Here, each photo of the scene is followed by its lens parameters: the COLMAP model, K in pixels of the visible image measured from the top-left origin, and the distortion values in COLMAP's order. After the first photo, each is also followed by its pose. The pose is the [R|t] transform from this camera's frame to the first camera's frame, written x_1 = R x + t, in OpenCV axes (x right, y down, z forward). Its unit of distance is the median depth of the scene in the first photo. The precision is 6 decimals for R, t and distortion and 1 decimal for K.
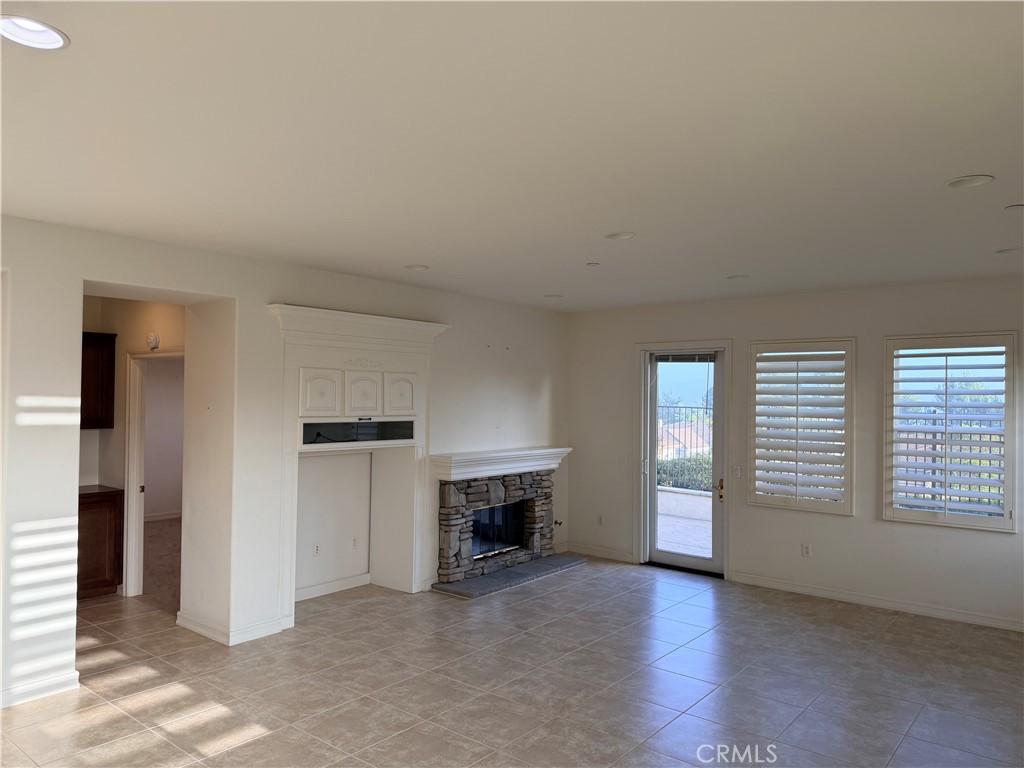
lens RADIAL K [[711.6, 0, 514.5], [0, 711.6, 379.6], [0, 0, 1]] dist [-0.002599, -0.006062]
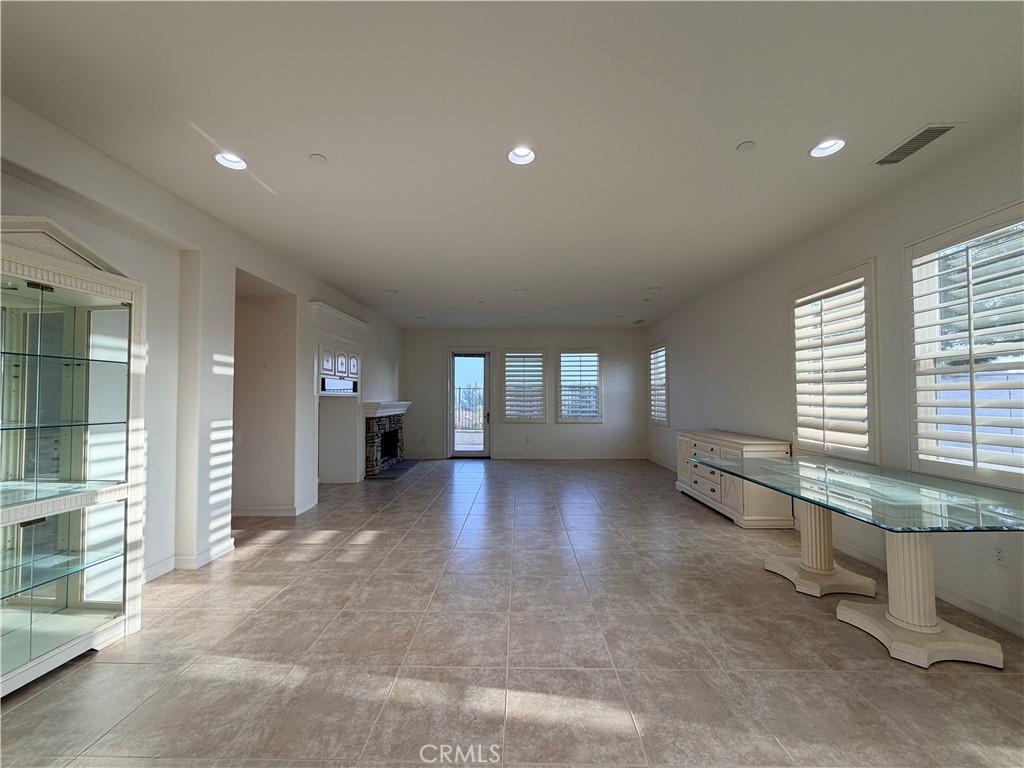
lens RADIAL K [[409.5, 0, 512.0], [0, 409.5, 389.6], [0, 0, 1]] dist [0.002000, 0.000485]
pose [[0.780015, -0.005876, 0.625733, -0.451944], [0.001596, 0.999971, 0.007400, 0.067078], [-0.625758, -0.004773, 0.780002, 0.001196]]
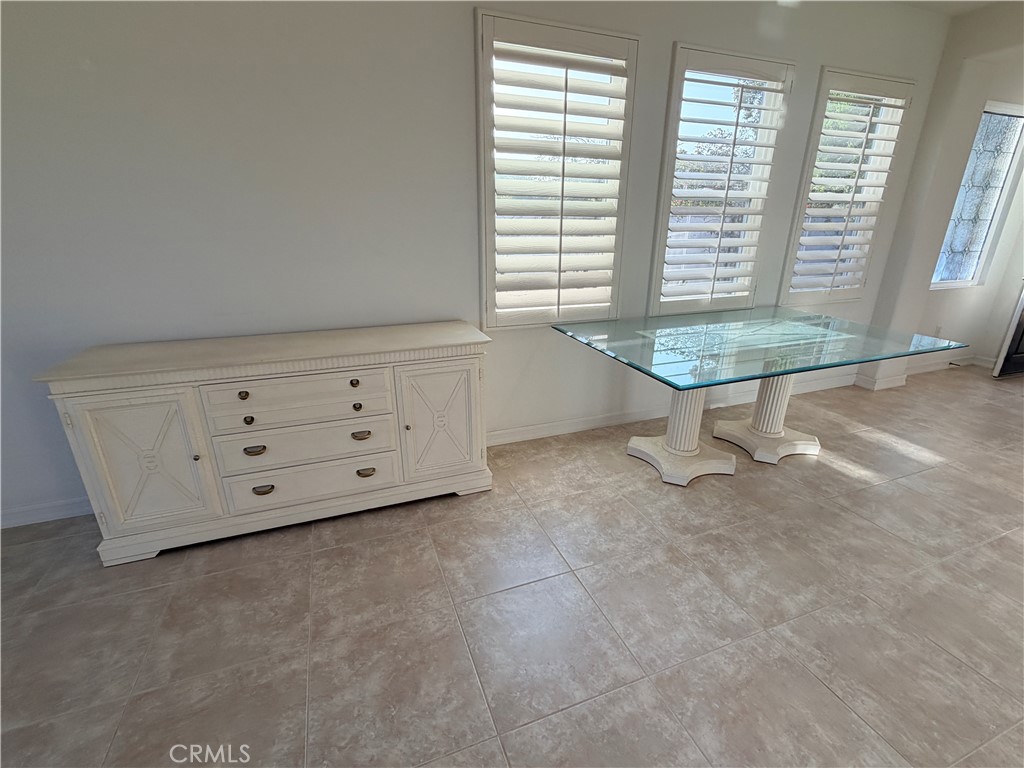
lens RADIAL K [[461.3, 0, 507.9], [0, 461.3, 388.0], [0, 0, 1]] dist [-0.004090, -0.000314]
pose [[-0.870680, -0.181073, 0.457307, 0.036521], [-0.025618, 0.945201, 0.325482, 0.074588], [-0.491183, 0.271675, -0.827606, 0.561455]]
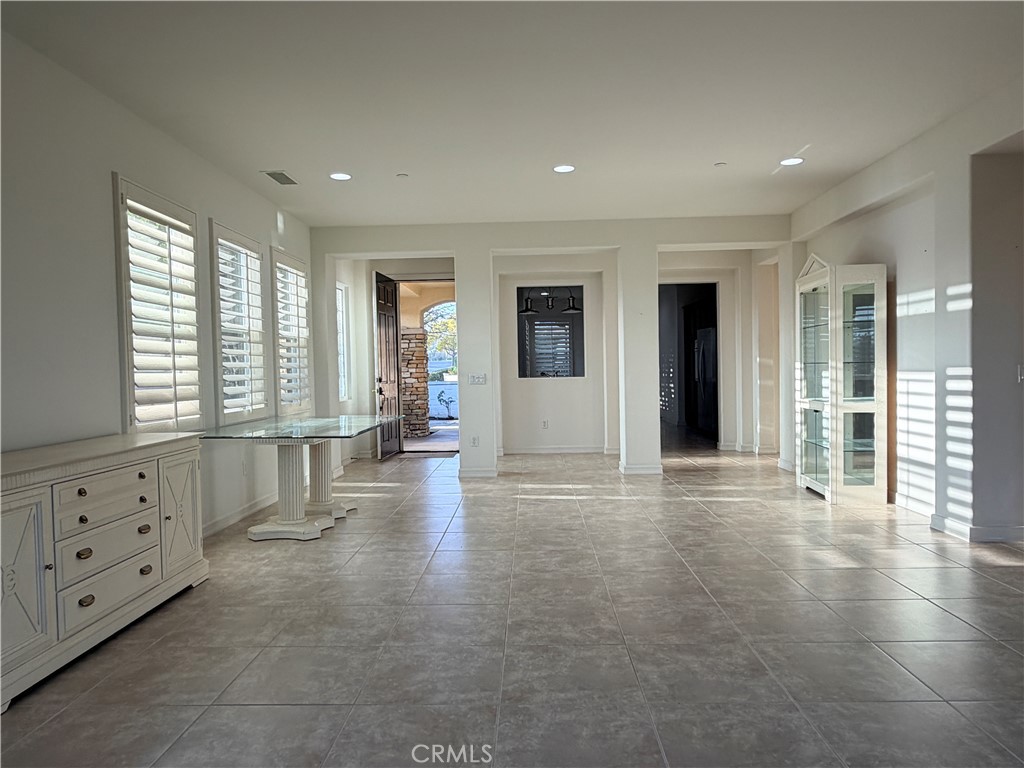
lens RADIAL K [[686.8, 0, 510.1], [0, 686.8, 389.5], [0, 0, 1]] dist [0.002805, -0.001631]
pose [[-0.790268, 0.022107, -0.612363, 0.361125], [0.024695, 0.999686, 0.004221, 0.117946], [0.612264, -0.011787, -0.790566, 0.906730]]
